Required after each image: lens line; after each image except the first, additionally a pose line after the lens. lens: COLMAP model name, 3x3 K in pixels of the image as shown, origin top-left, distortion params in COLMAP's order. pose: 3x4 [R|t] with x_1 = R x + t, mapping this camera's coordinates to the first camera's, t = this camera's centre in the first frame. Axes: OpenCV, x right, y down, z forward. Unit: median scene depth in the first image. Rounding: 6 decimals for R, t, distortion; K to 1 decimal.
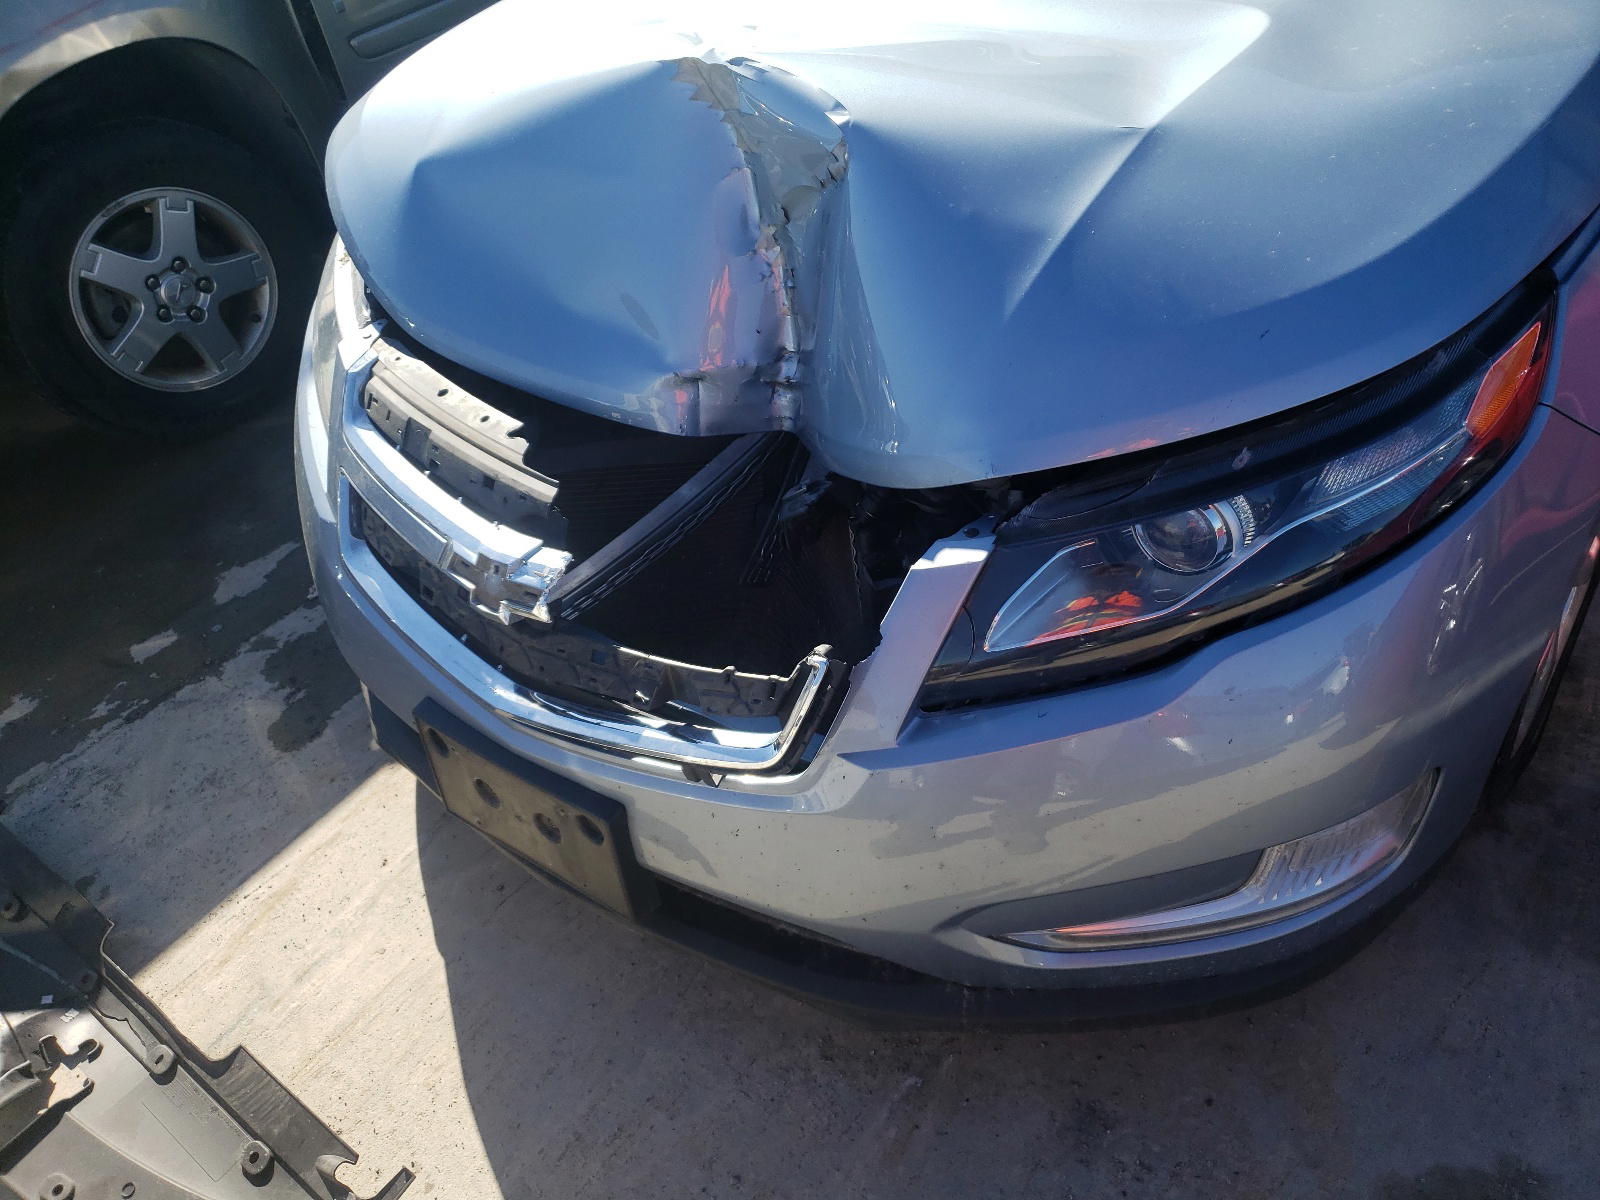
lens RADIAL K [[1140.1, 0, 800.0], [0, 1140.1, 600.0], [0, 0, 1]] dist [-0.005462, -0.005562]
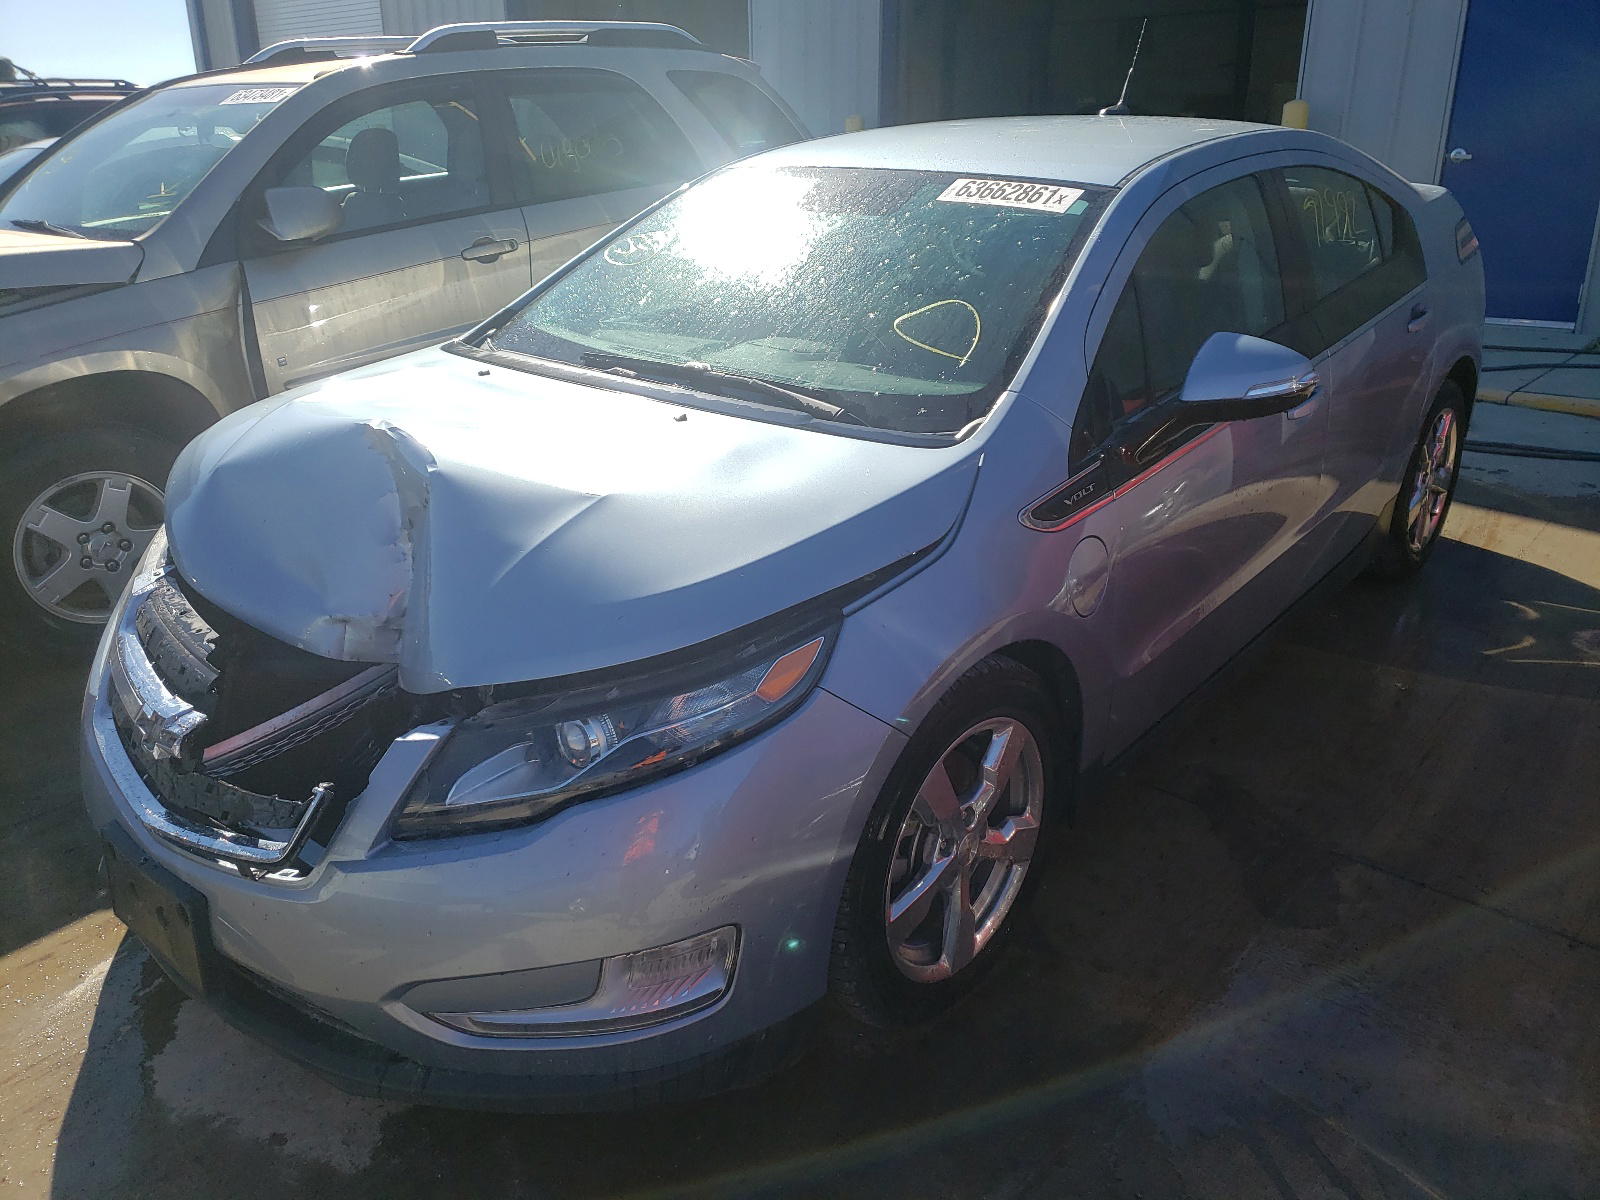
lens RADIAL K [[1206.8, 0, 800.0], [0, 1206.8, 600.0], [0, 0, 1]] dist [-0.005925, -0.003517]
pose [[0.993415, 0.100768, -0.054517, 0.603628], [-0.112309, 0.950561, -0.289518, 0.173680], [0.022648, 0.293734, 0.955619, -0.508376]]
